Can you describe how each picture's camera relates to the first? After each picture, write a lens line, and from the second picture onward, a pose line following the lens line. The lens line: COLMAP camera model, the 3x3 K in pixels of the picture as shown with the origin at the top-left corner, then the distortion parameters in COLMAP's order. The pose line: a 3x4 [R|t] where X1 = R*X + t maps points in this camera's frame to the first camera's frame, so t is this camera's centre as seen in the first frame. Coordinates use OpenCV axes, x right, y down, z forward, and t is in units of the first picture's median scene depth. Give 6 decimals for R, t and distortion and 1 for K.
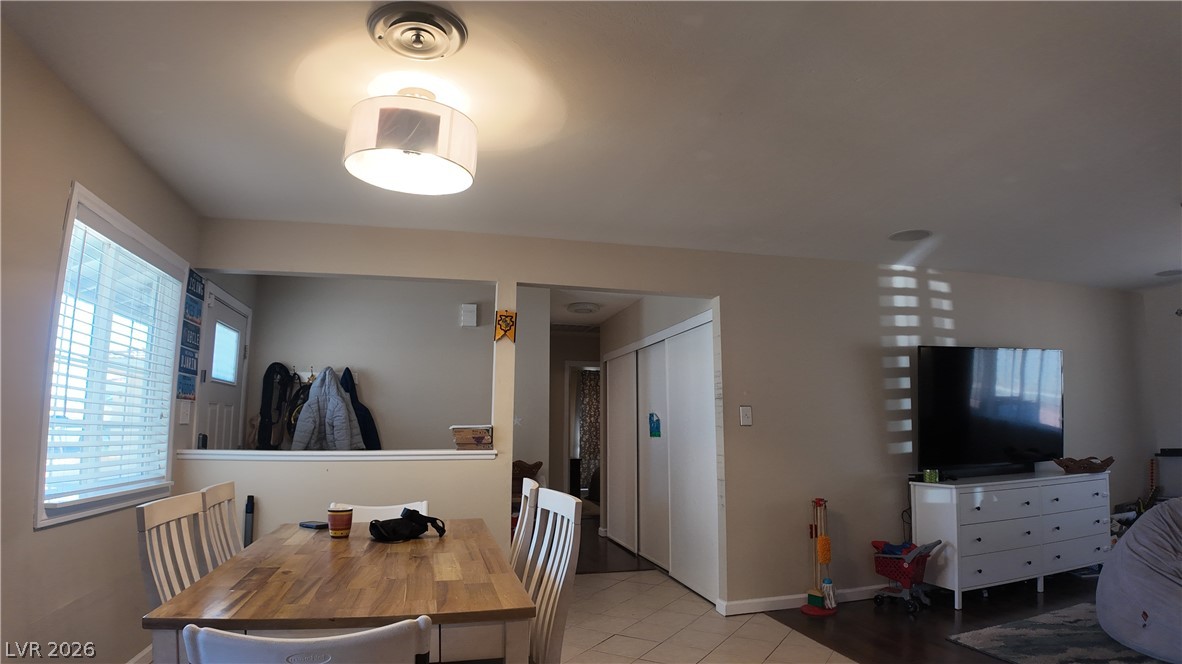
lens RADIAL K [[629.3, 0, 591.0], [0, 629.3, 332.0], [0, 0, 1]] dist [-0.097789, -0.001279]
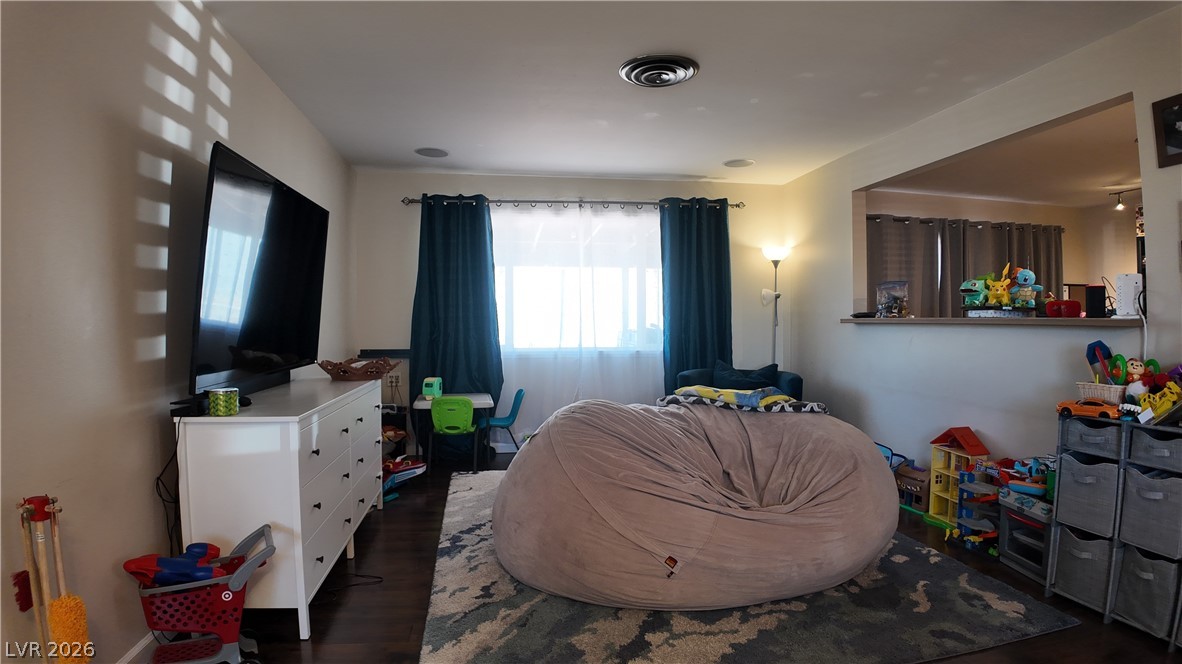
lens RADIAL K [[629.3, 0, 591.0], [0, 629.3, 332.0], [0, 0, 1]] dist [-0.097789, -0.001279]
pose [[0.083018, -0.007533, 0.996520, 0.082655], [-0.157632, 0.987283, 0.020595, 0.123898], [-0.984002, -0.158793, 0.080775, 0.685760]]
